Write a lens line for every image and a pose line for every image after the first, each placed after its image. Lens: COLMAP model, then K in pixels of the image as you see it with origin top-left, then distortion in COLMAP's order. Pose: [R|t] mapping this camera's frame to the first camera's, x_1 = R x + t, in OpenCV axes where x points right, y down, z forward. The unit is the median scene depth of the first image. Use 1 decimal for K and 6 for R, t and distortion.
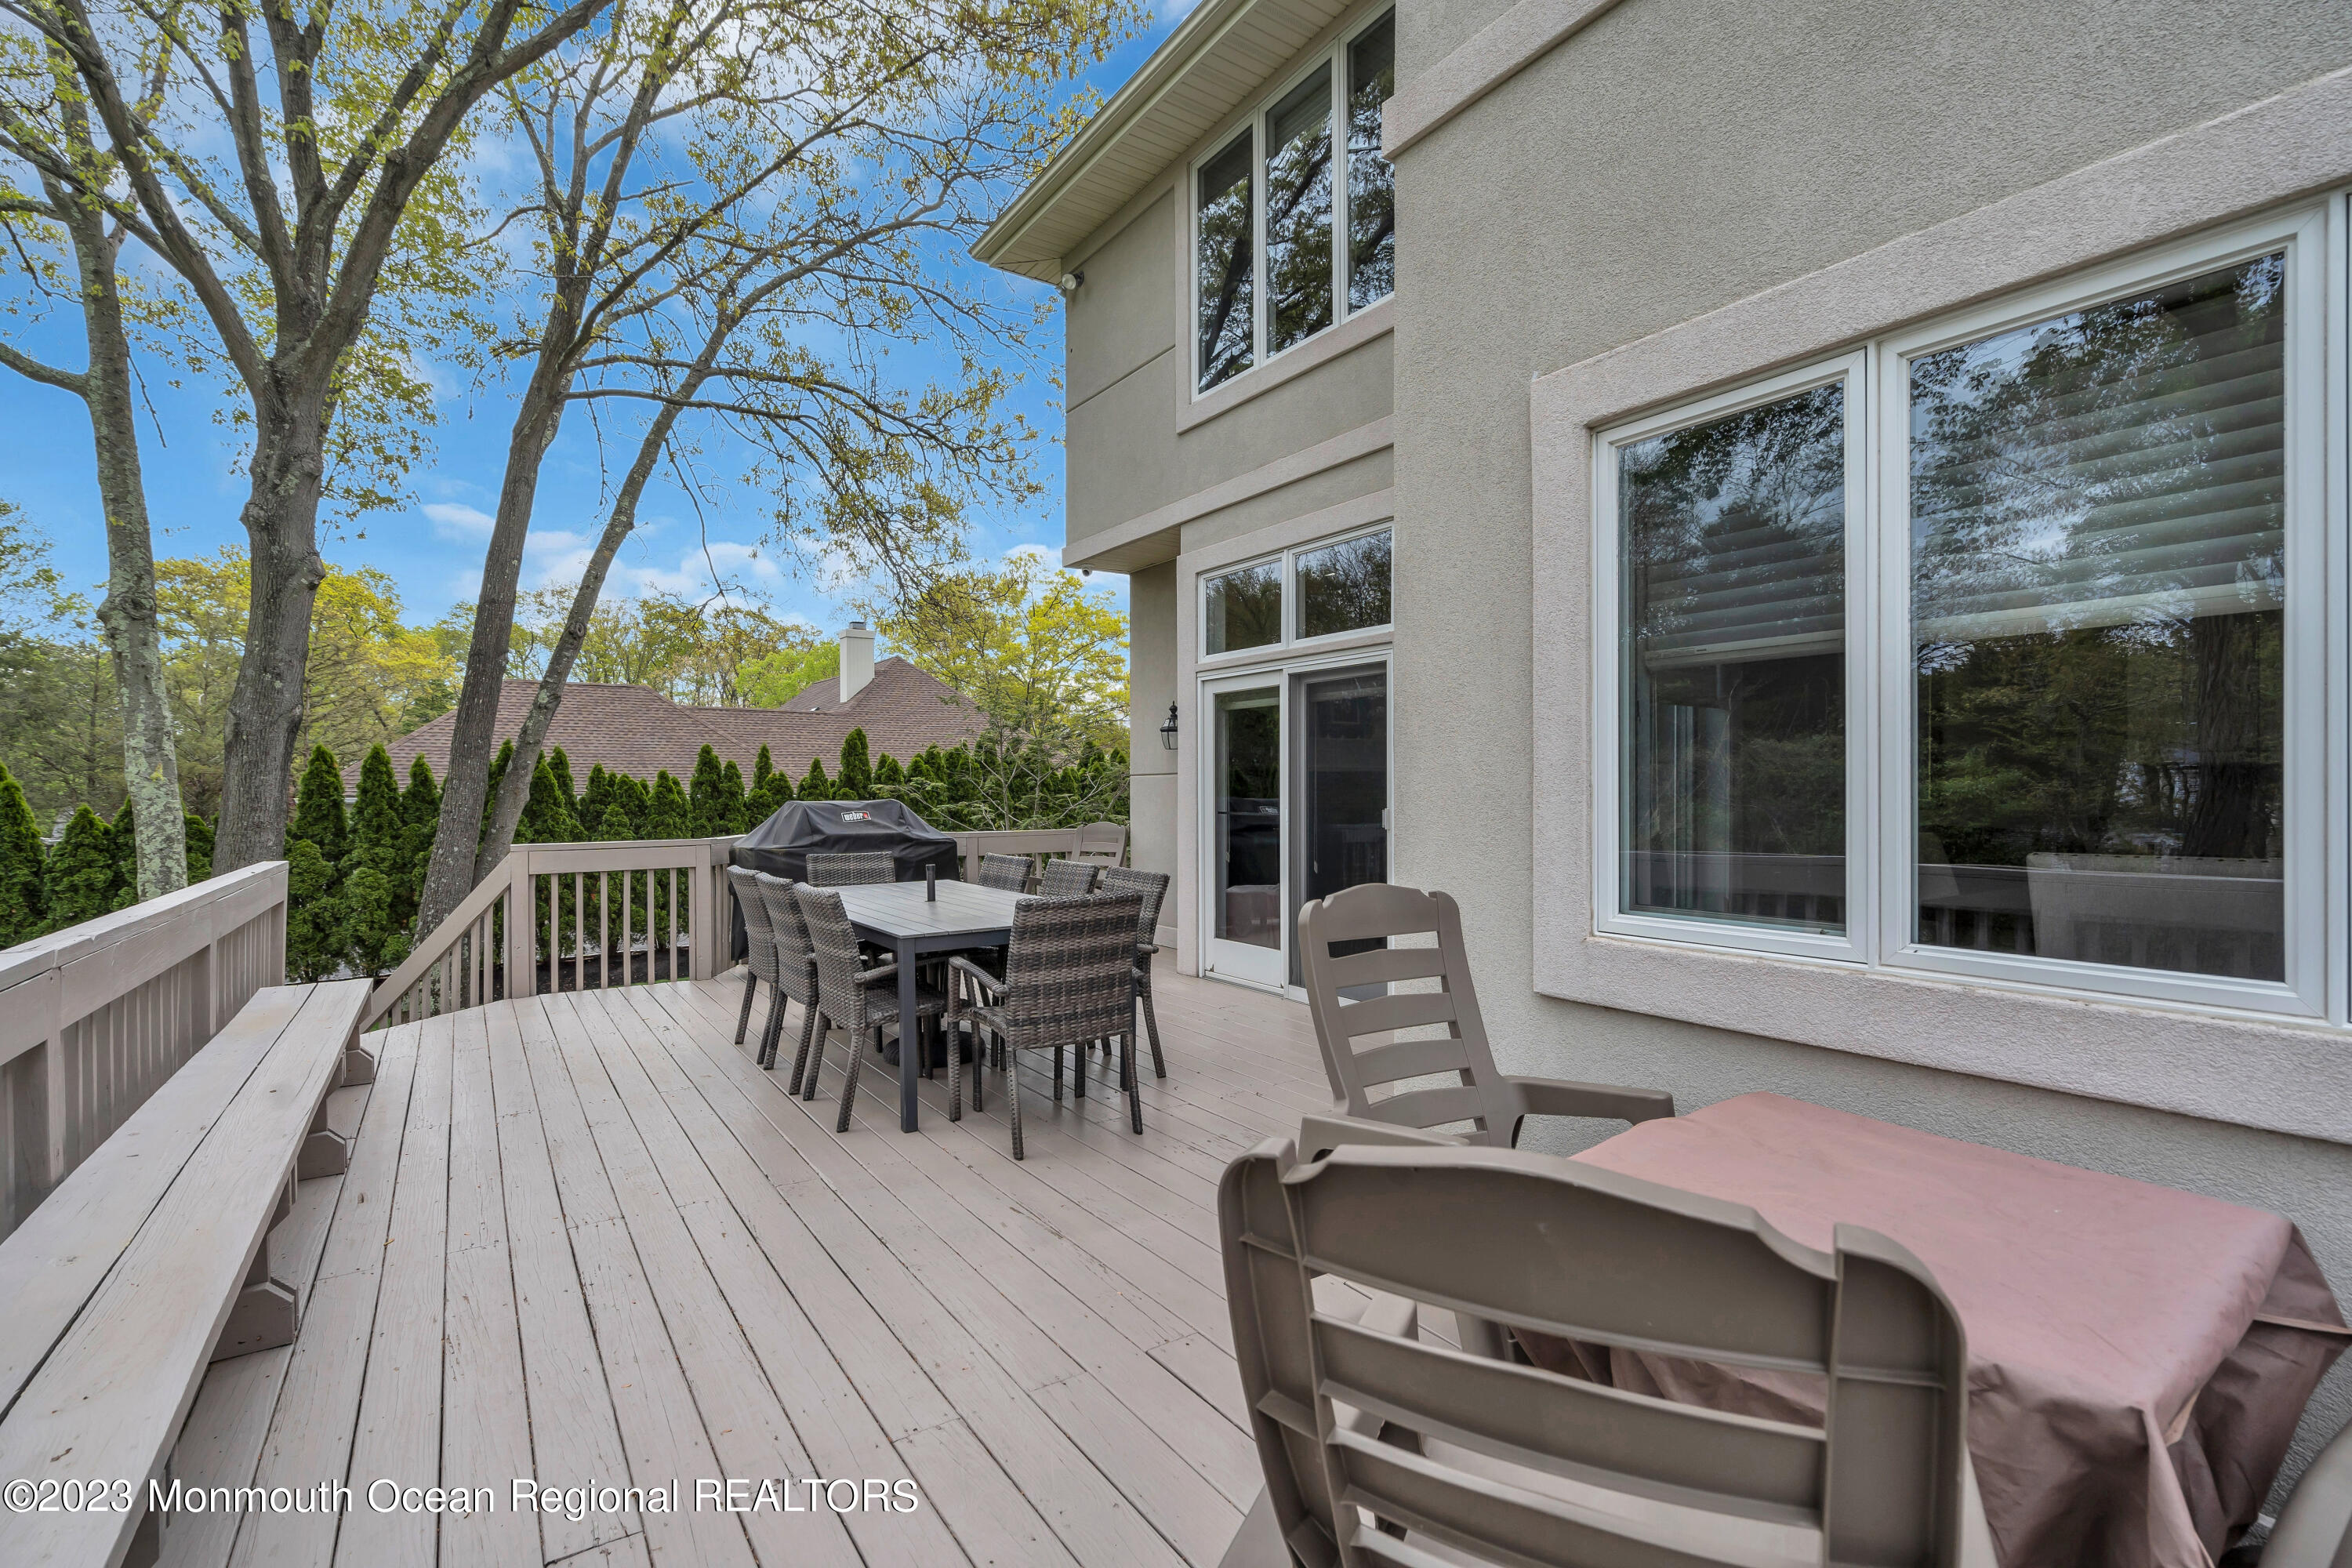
lens RADIAL K [[1067.6, 0, 1179.6], [0, 1067.6, 790.2], [0, 0, 1]] dist [-0.005343, 0.001739]
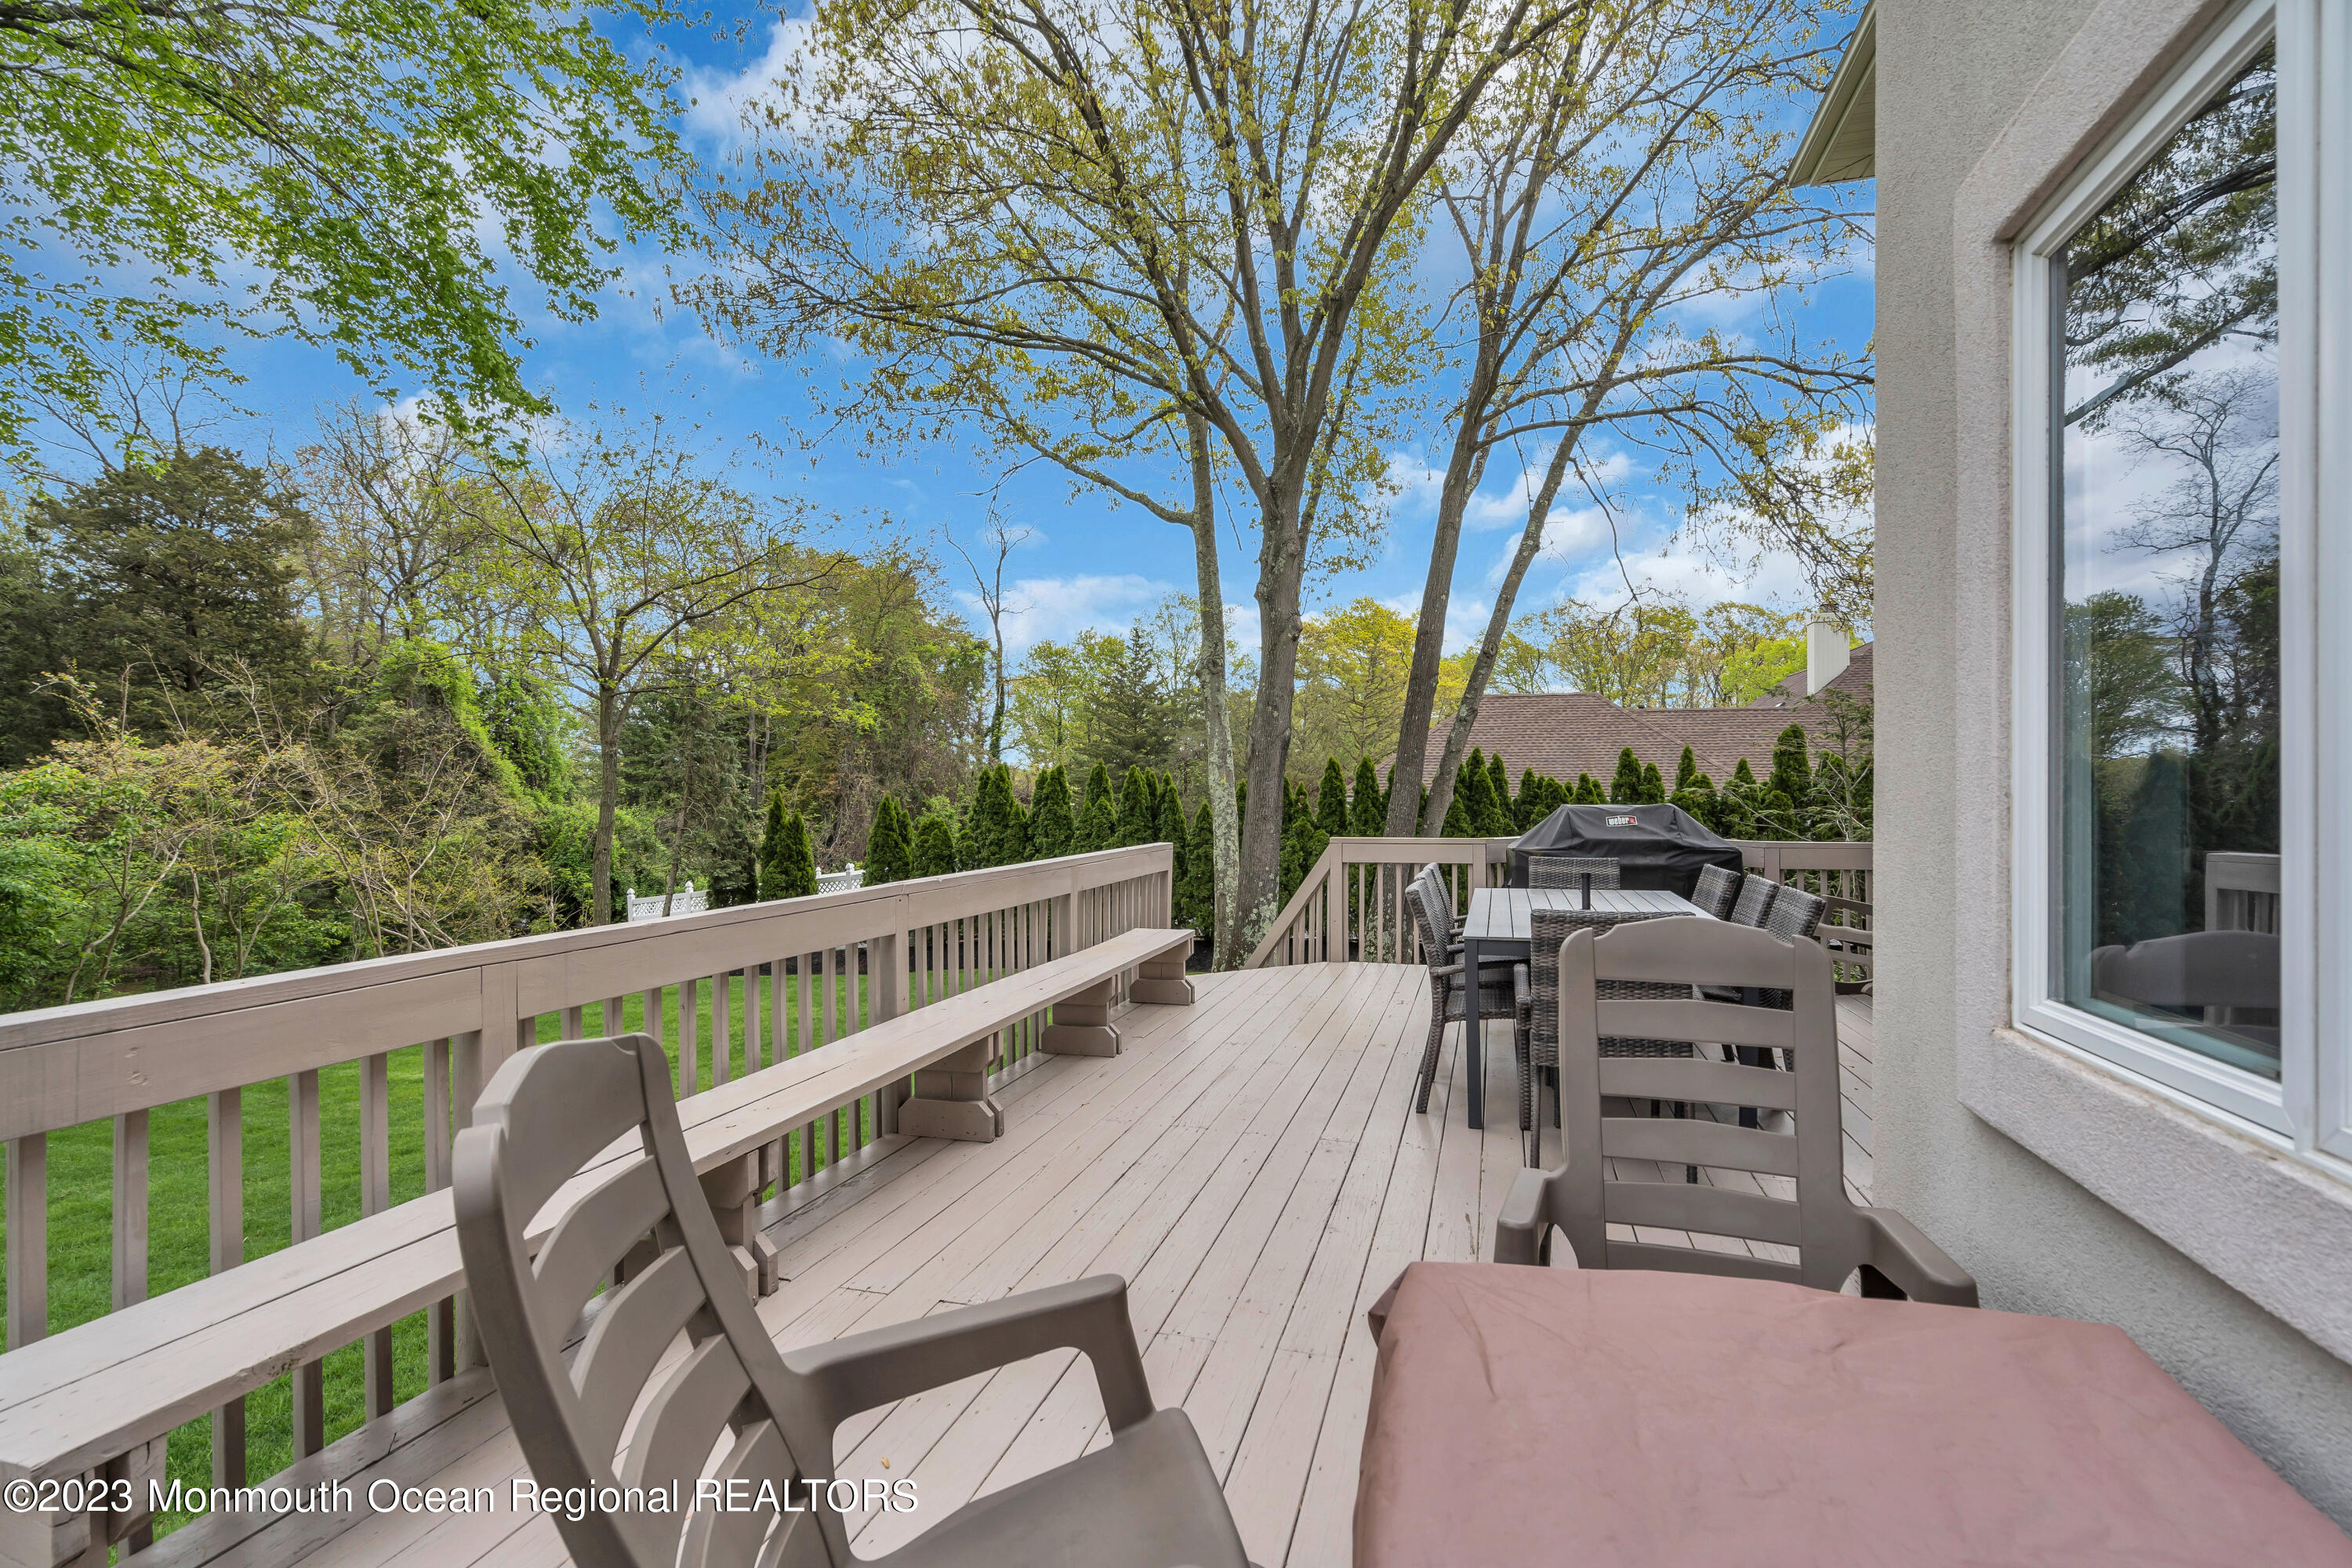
lens RADIAL K [[1067.6, 0, 1176.2], [0, 1067.6, 788.6], [0, 0, 1]] dist [-0.005343, 0.001739]
pose [[0.630328, 0.000257, -0.776329, 0.095372], [-0.002831, 0.999994, -0.001967, -0.000957], [0.776324, 0.003438, 0.630325, 0.034802]]
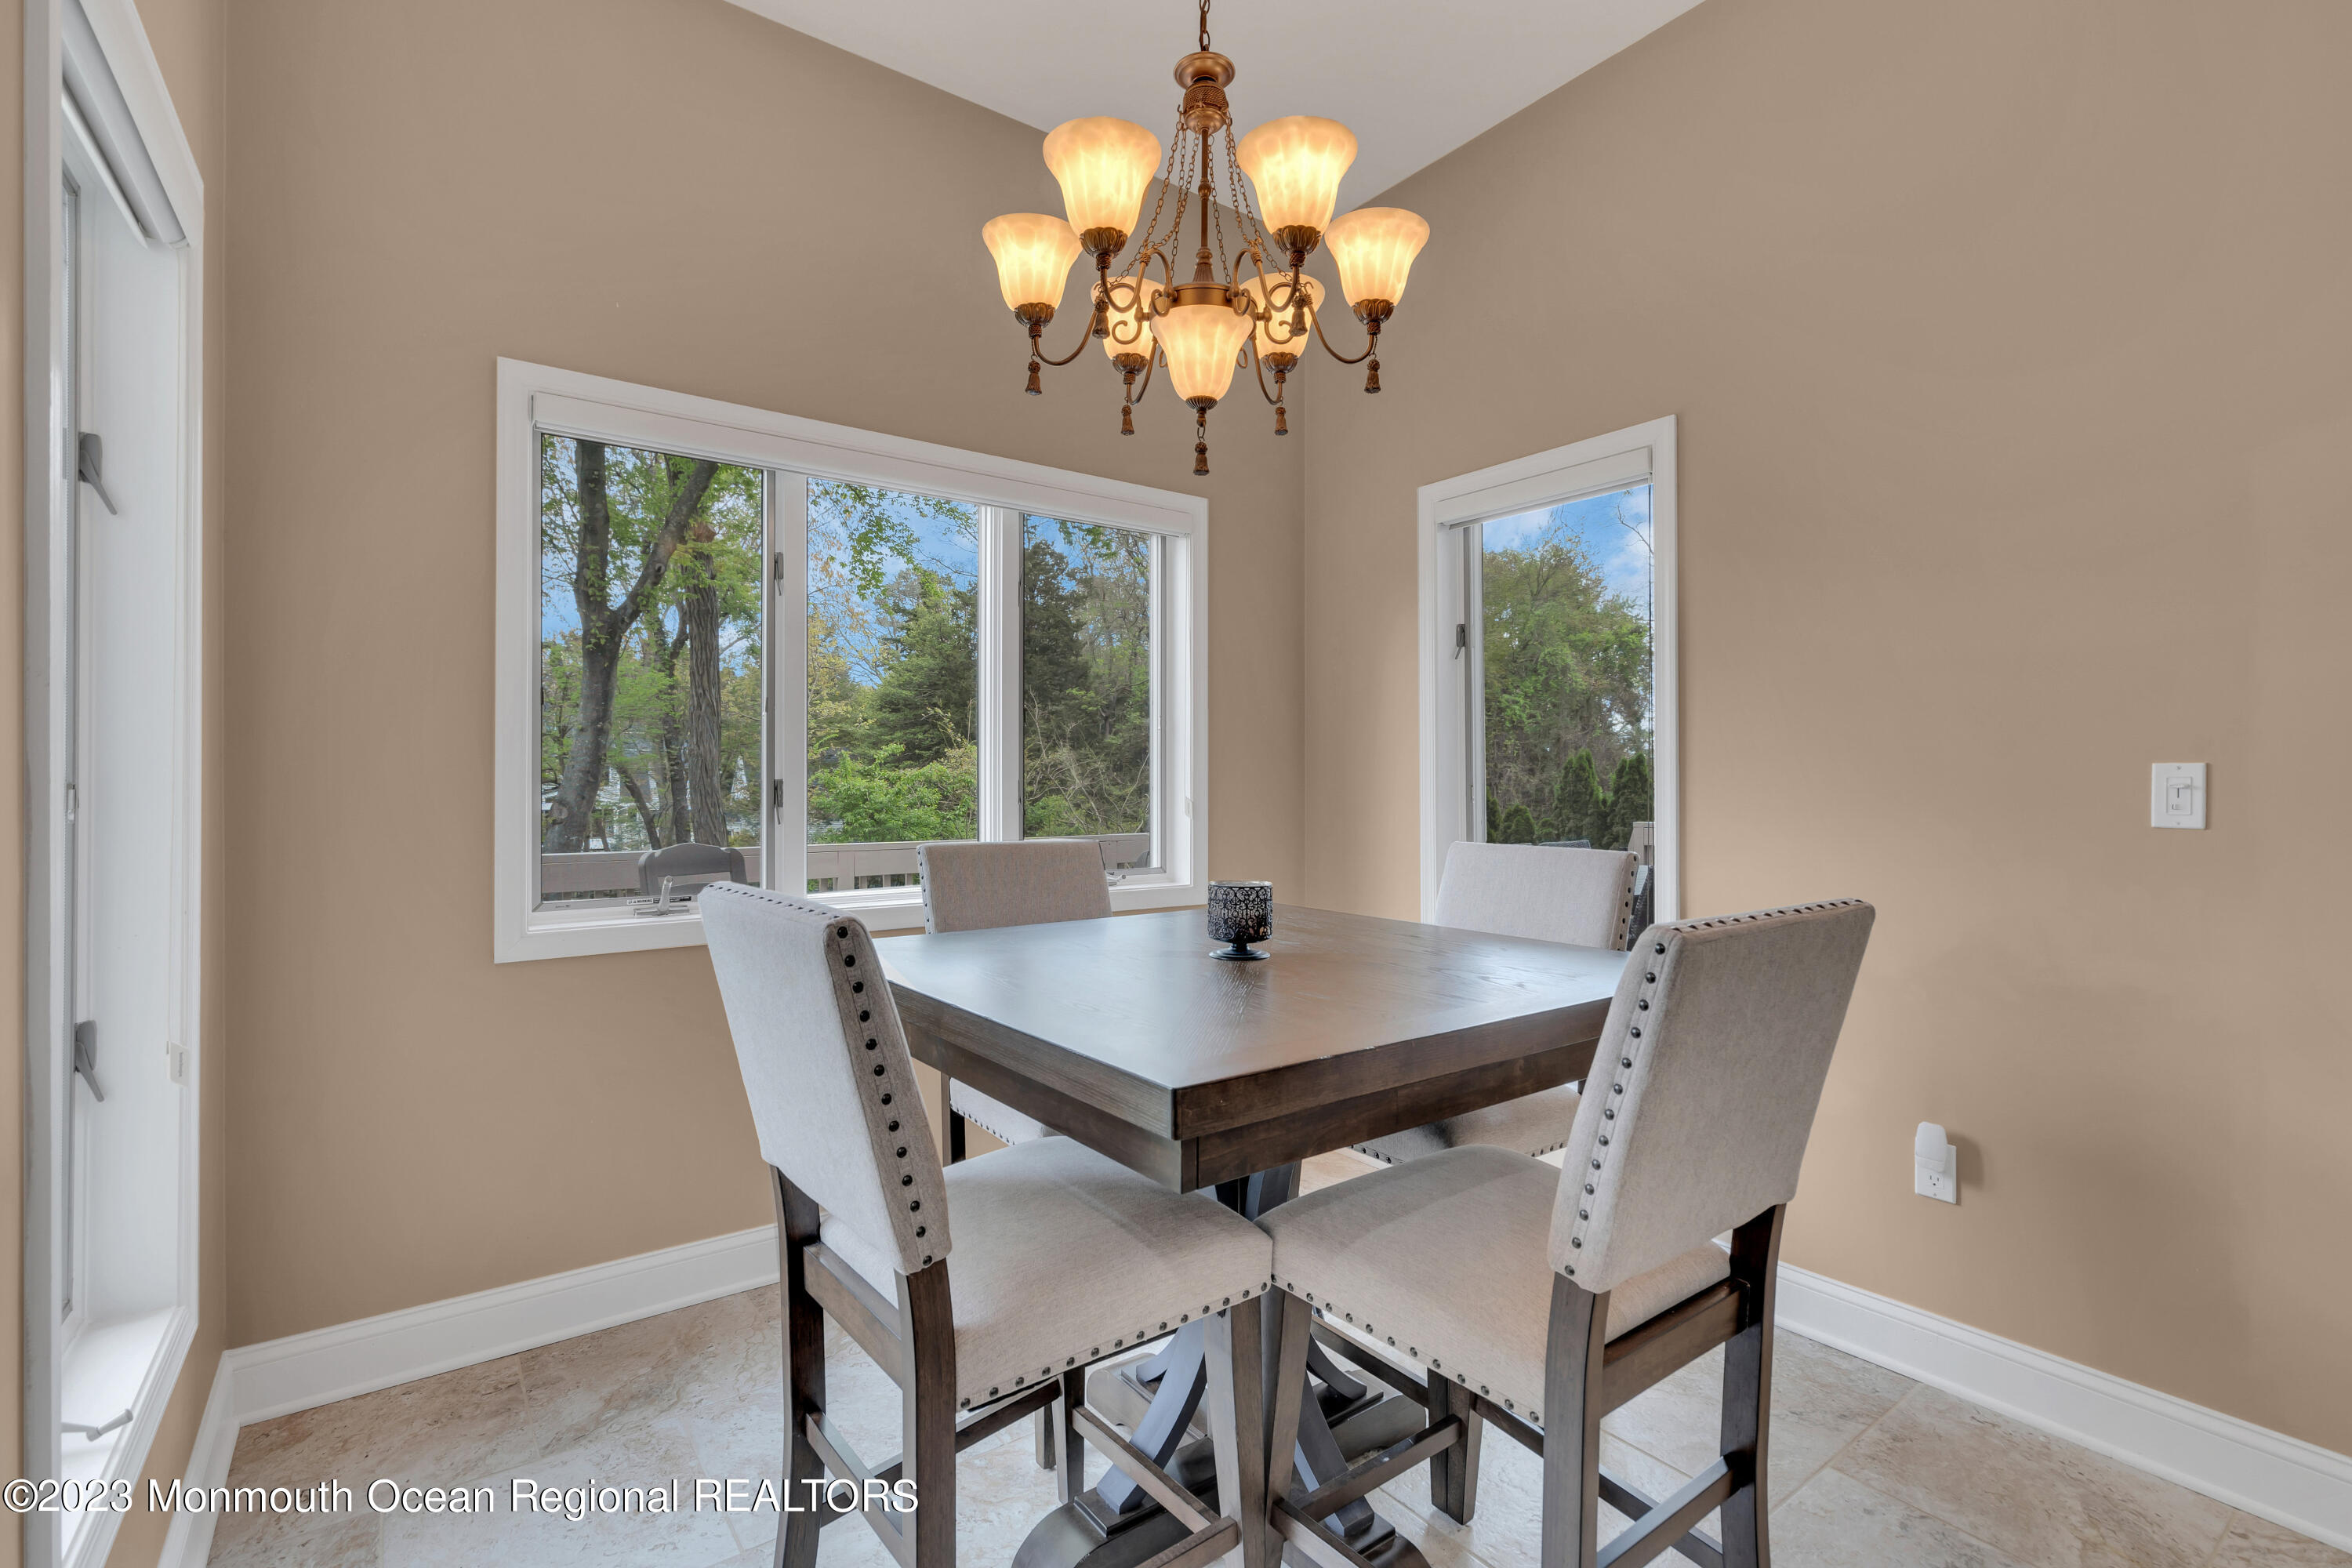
lens RADIAL K [[1067.6, 0, 1174.6], [0, 1067.6, 782.0], [0, 0, 1]] dist [-0.005343, 0.001739]
pose [[0.031535, 0.003587, -0.999496, 0.251070], [-0.002470, 0.999991, 0.003511, -0.000798], [0.999500, 0.002358, 0.031543, 0.129394]]
